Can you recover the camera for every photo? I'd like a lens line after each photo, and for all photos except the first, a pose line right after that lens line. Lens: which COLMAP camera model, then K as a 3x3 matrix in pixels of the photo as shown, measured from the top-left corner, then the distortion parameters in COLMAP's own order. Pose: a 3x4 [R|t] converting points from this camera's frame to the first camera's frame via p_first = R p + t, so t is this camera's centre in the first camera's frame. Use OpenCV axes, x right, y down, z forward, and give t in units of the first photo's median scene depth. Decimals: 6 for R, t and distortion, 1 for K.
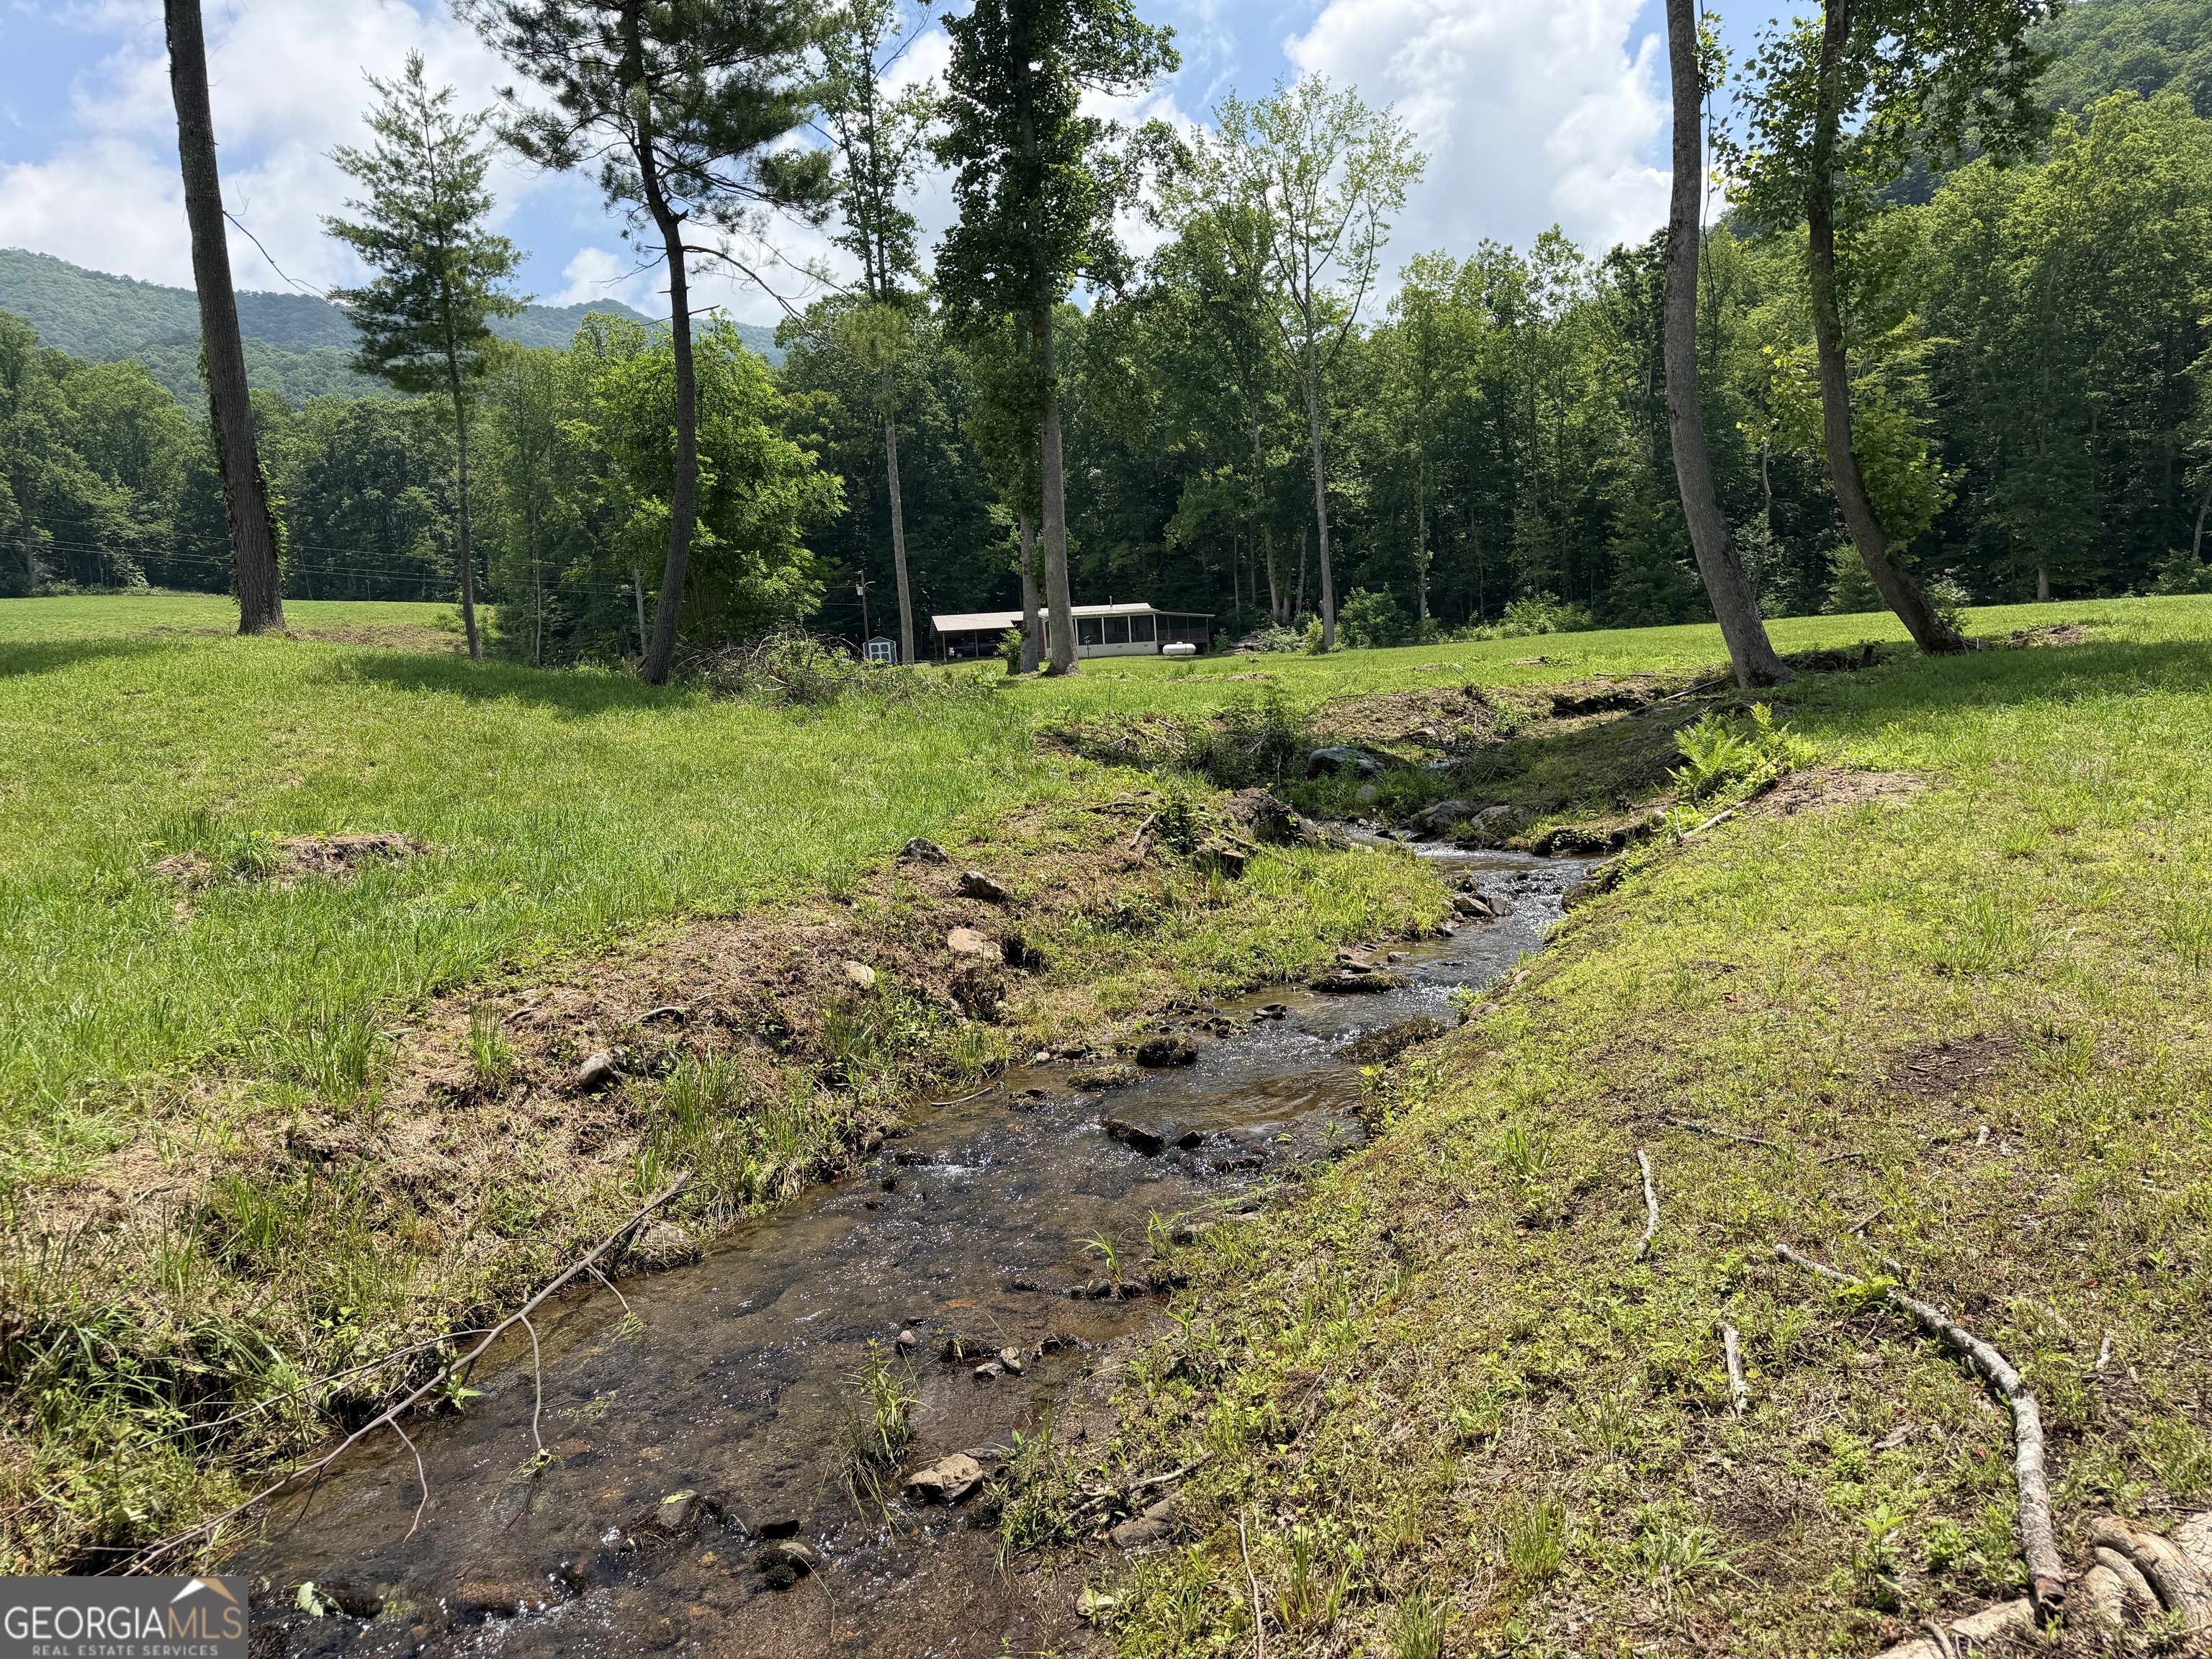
lens RADIAL K [[1557.6, 0, 1120.5], [0, 1557.6, 857.4], [0, 0, 1]] dist [0.016139, -0.023949]
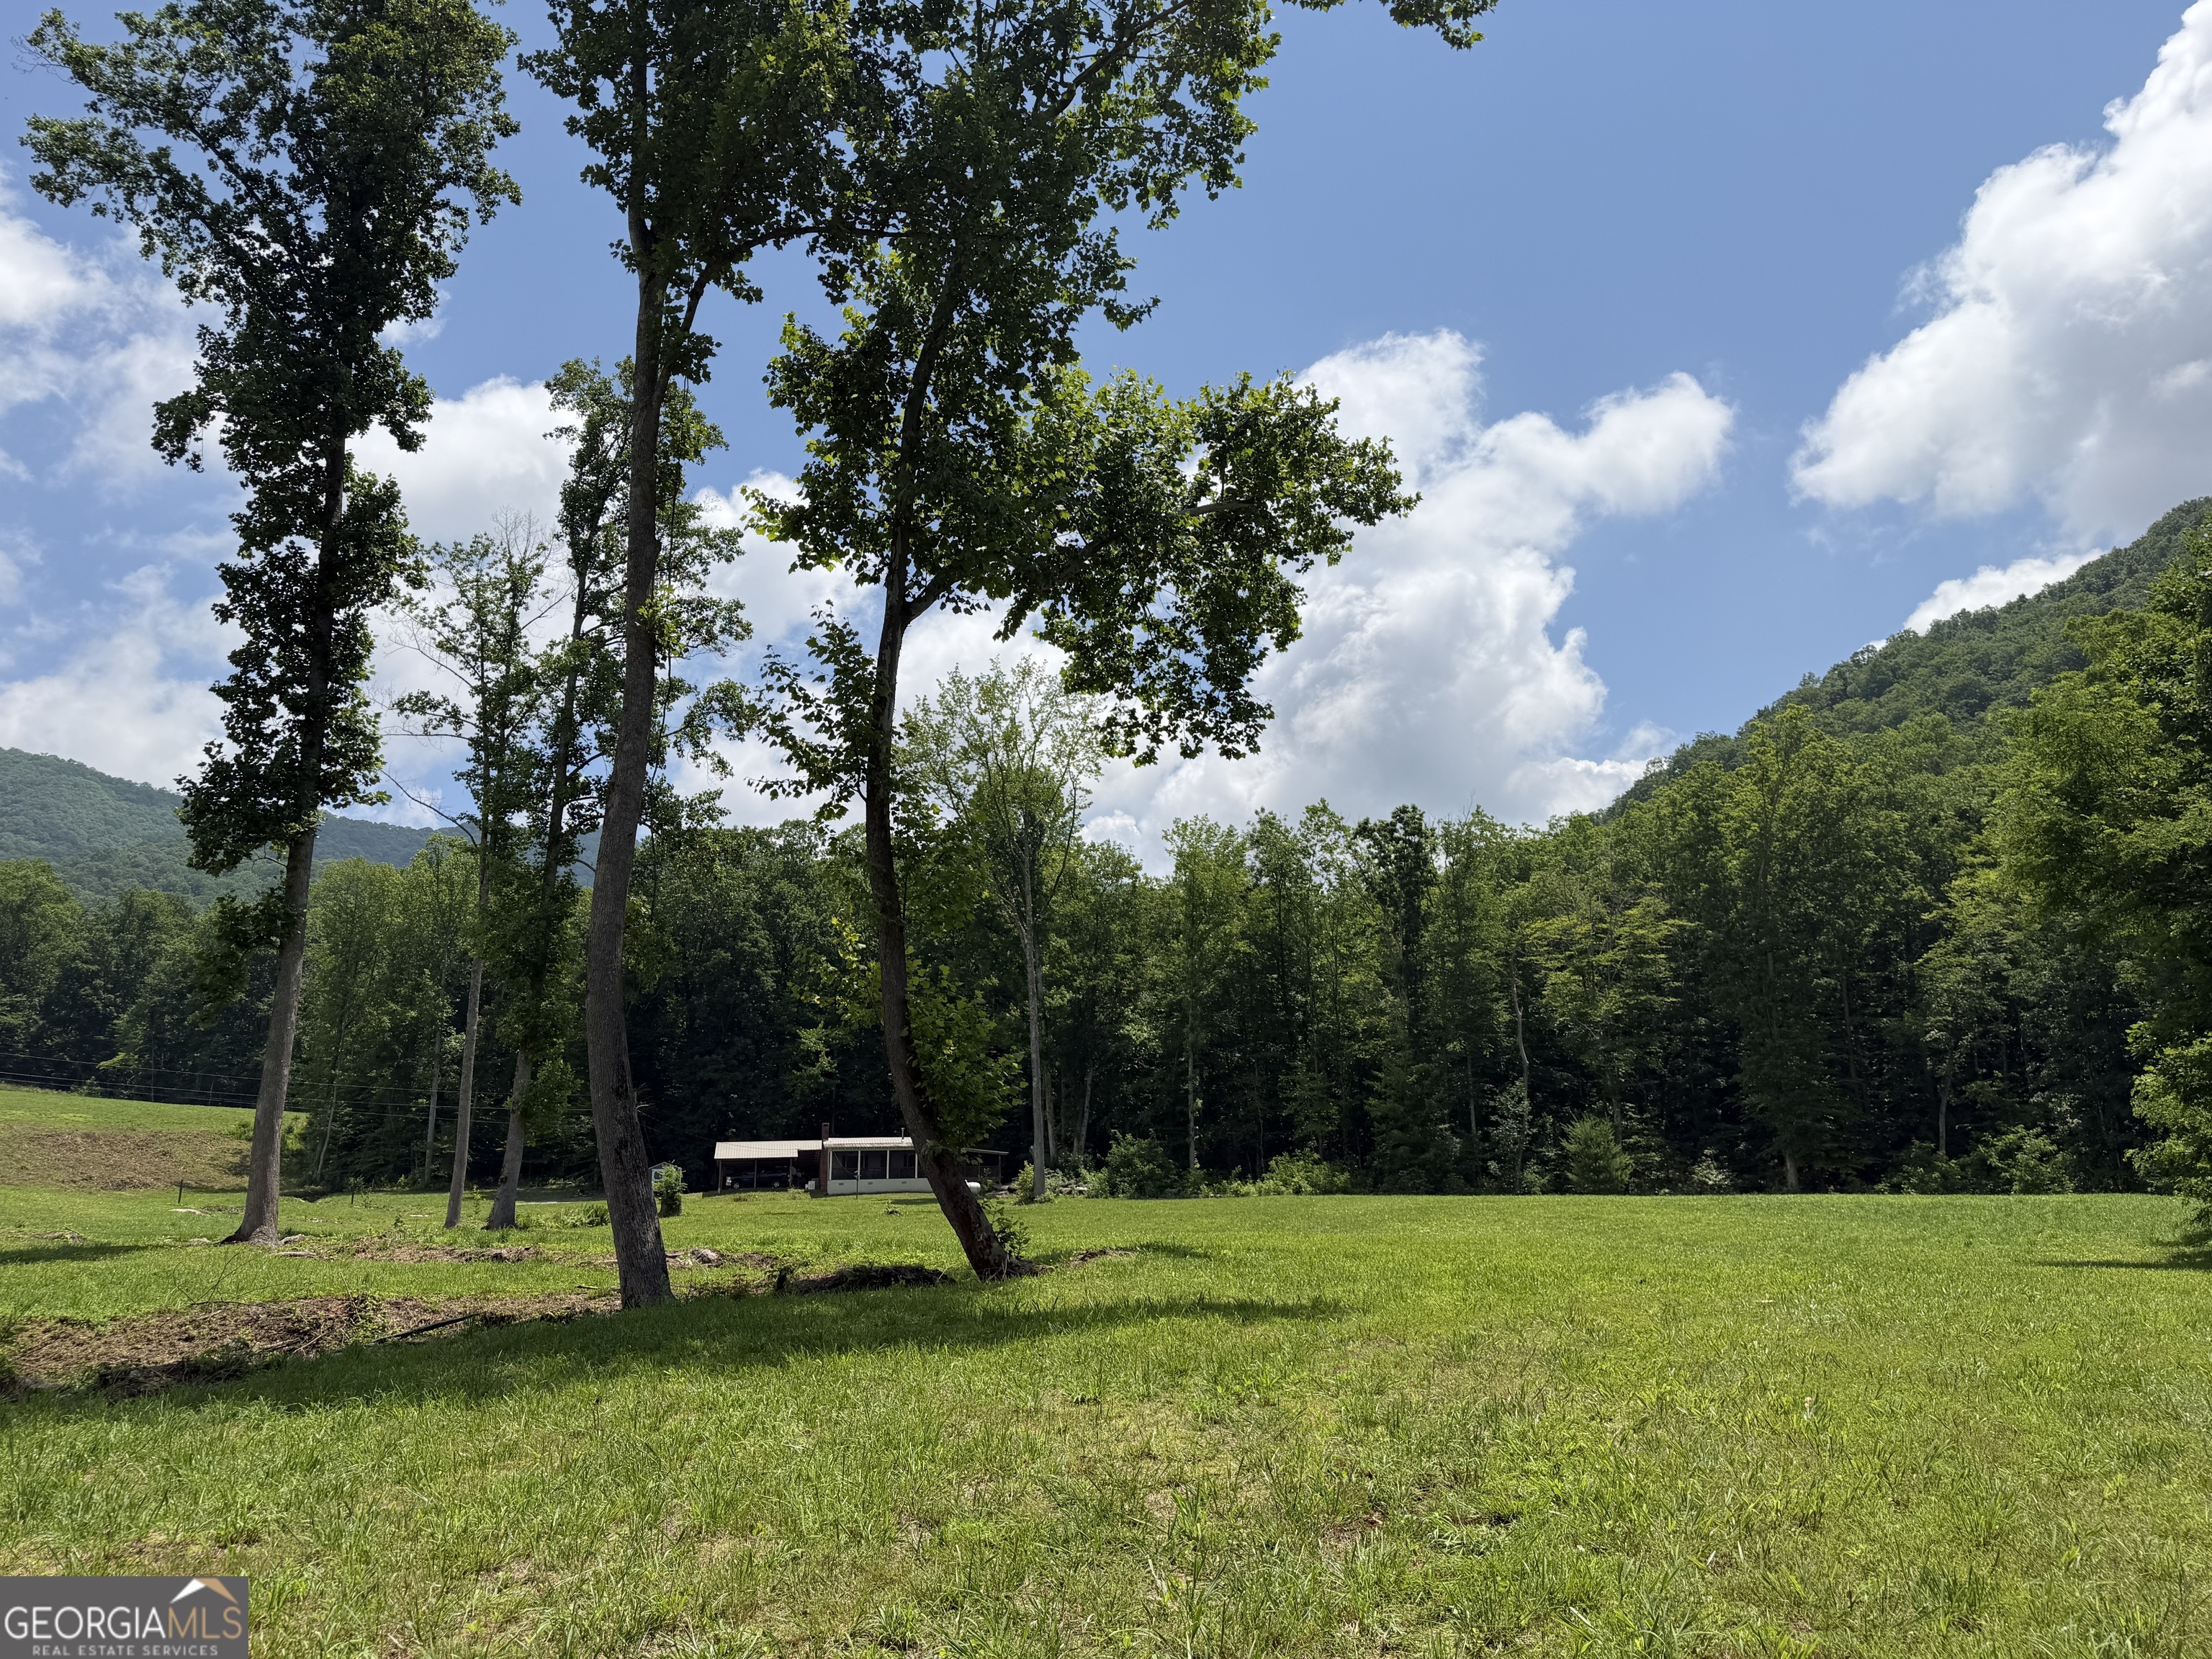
lens RADIAL K [[1524.9, 0, 1106.0], [0, 1524.9, 829.5], [0, 0, 1]] dist [0.181688, -0.319011]
pose [[0.998749, 0.048551, -0.011937, 0.935608], [-0.049664, 0.935887, -0.348783, -0.098554], [-0.005762, 0.348940, 0.937127, 0.201495]]
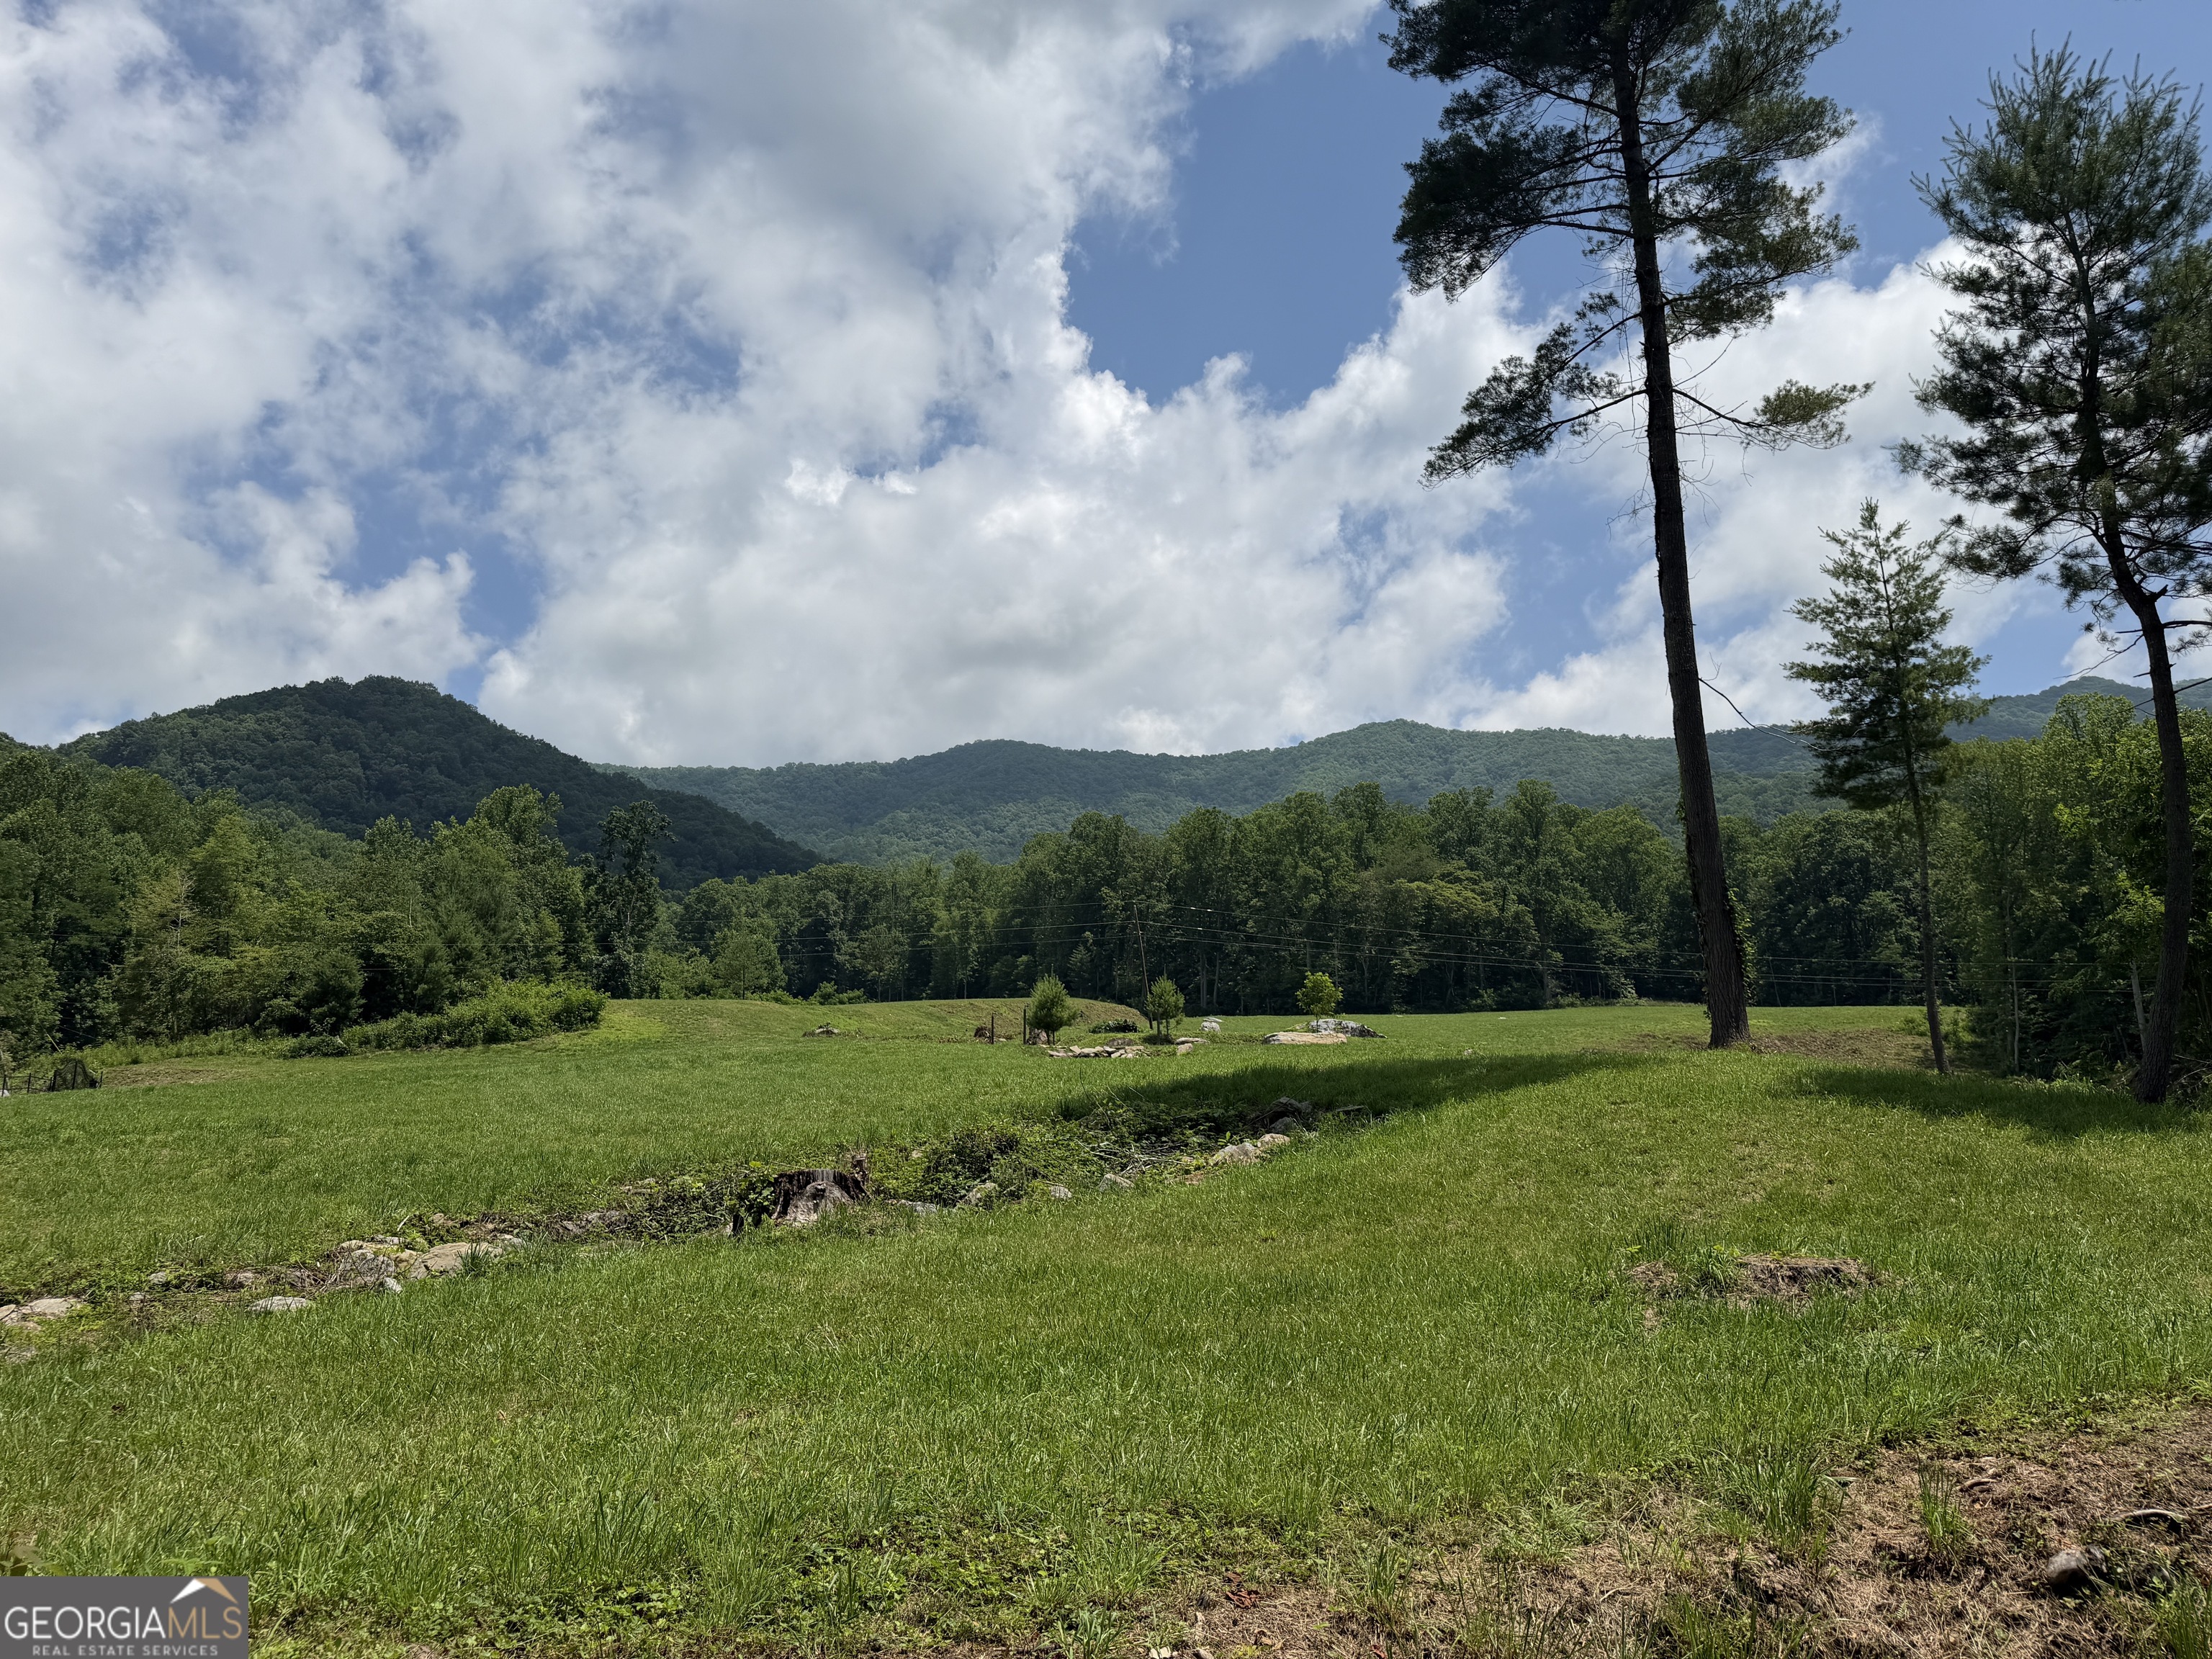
lens RADIAL K [[1567.1, 0, 1106.0], [0, 1567.1, 829.5], [0, 0, 1]] dist [0.031810, -0.051352]
pose [[0.641195, -0.112672, -0.759061, 0.024903], [-0.096918, 0.969351, -0.225756, -0.010469], [0.761233, 0.218320, 0.610623, -0.031445]]
